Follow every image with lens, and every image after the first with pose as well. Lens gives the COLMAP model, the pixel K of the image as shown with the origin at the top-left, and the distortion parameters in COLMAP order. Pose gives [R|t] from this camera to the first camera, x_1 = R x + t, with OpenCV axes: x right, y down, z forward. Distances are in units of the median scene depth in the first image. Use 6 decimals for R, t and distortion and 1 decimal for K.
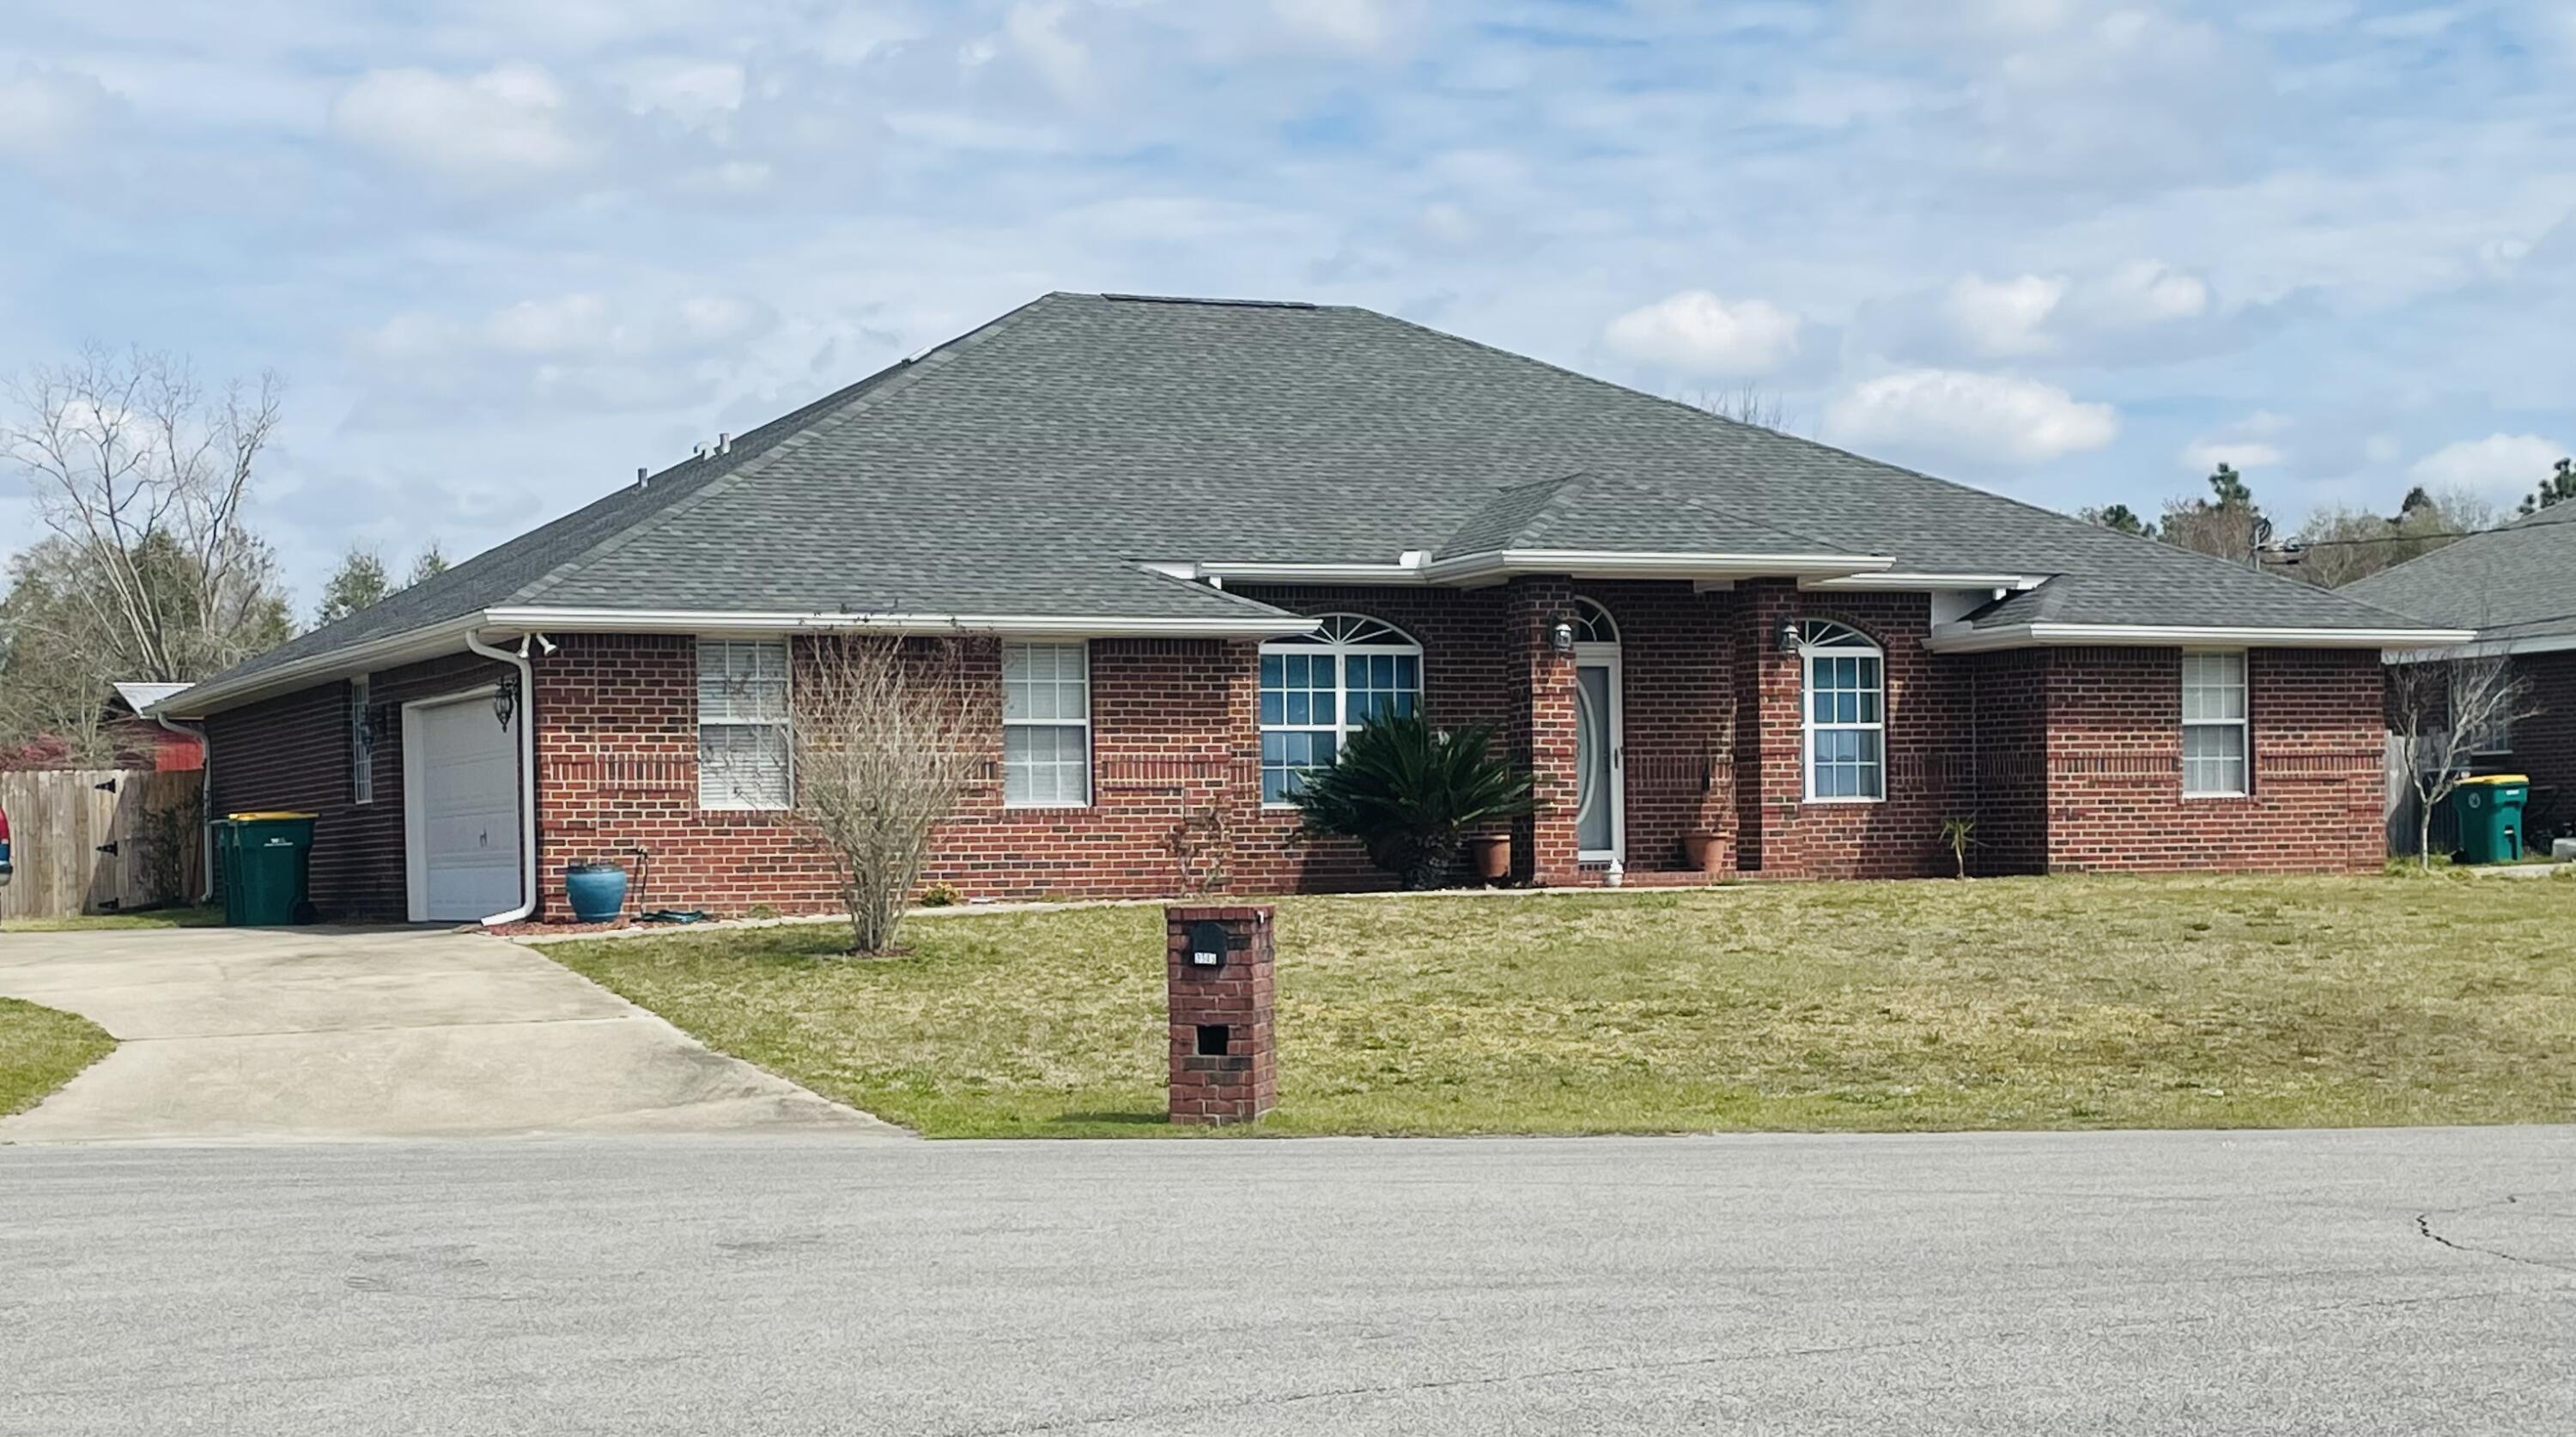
lens RADIAL K [[2945.3, 0, 1287.5], [0, 2945.3, 722.2], [0, 0, 1]] dist [0.005360, 0.000000]
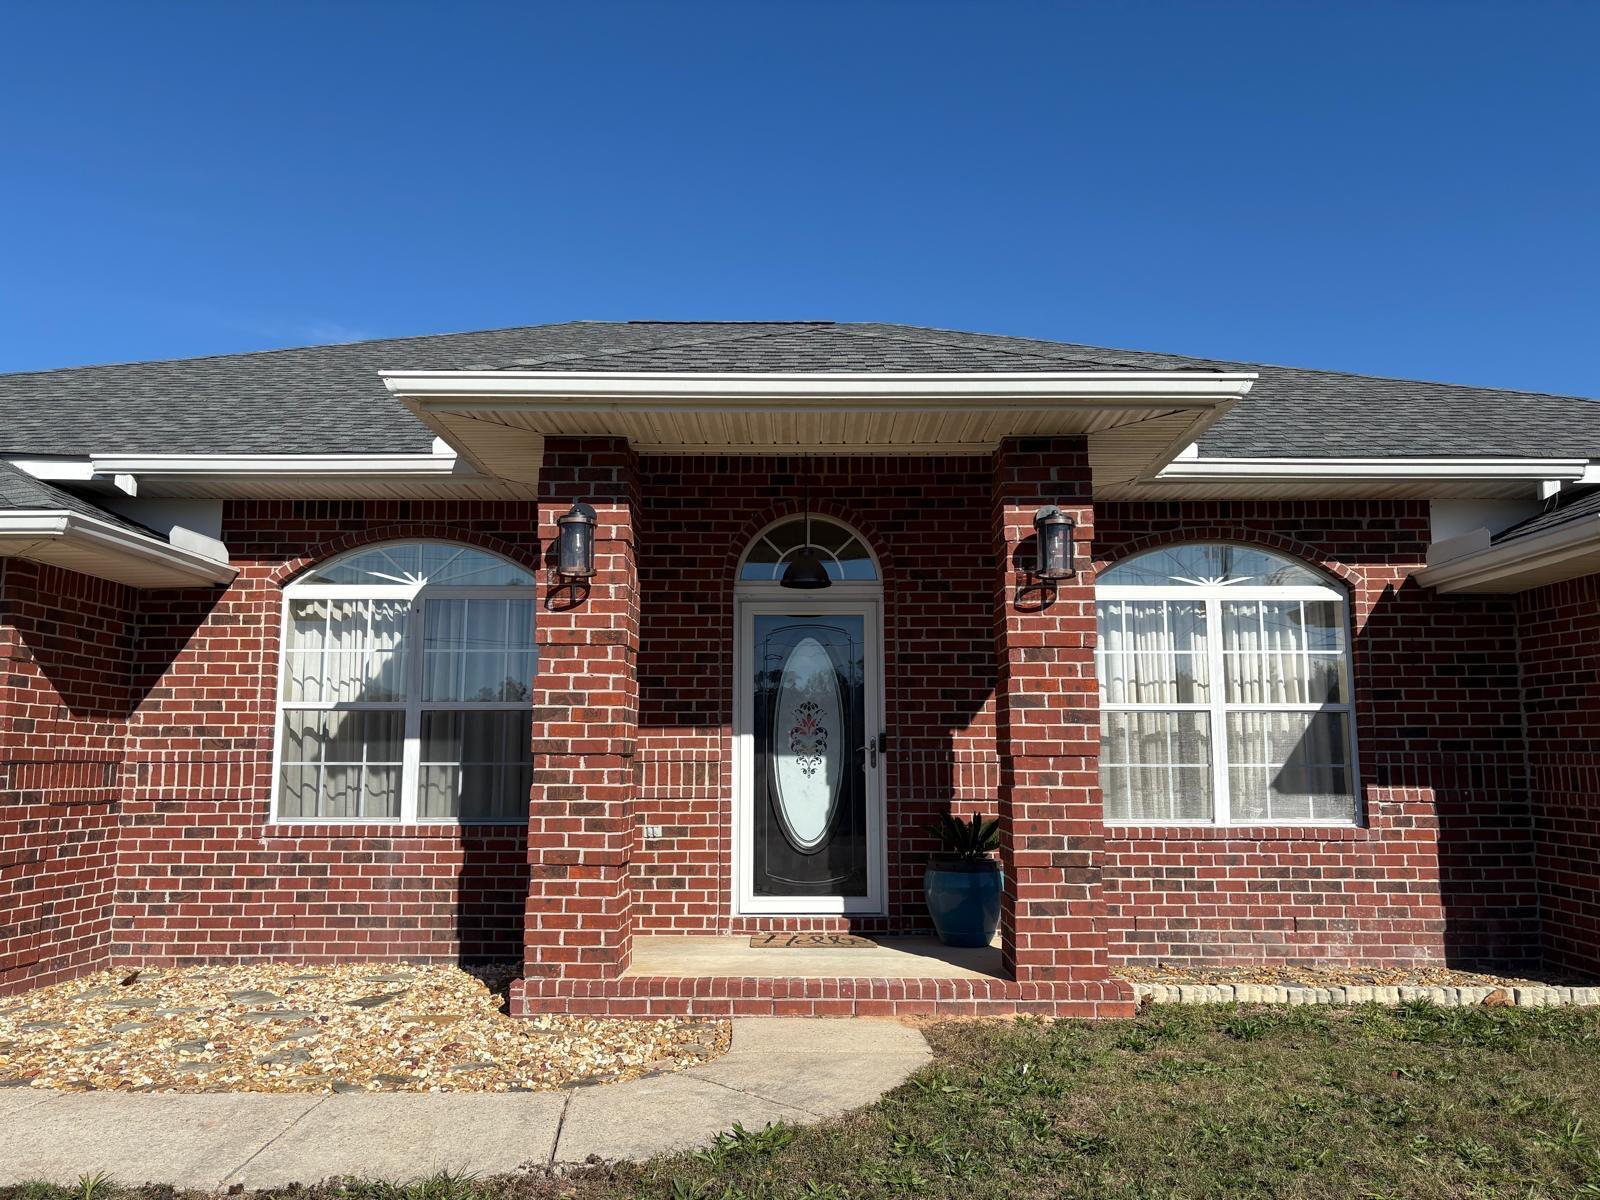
lens RADIAL K [[1179.2, 0, 800.7], [0, 1179.2, 595.2], [0, 0, 1]] dist [-0.002531, -0.000916]
pose [[0.925658, -0.030790, -0.377106, 0.196855], [-0.005195, 0.995555, -0.094037, 0.001878], [0.378325, 0.089005, 0.921384, 0.747044]]
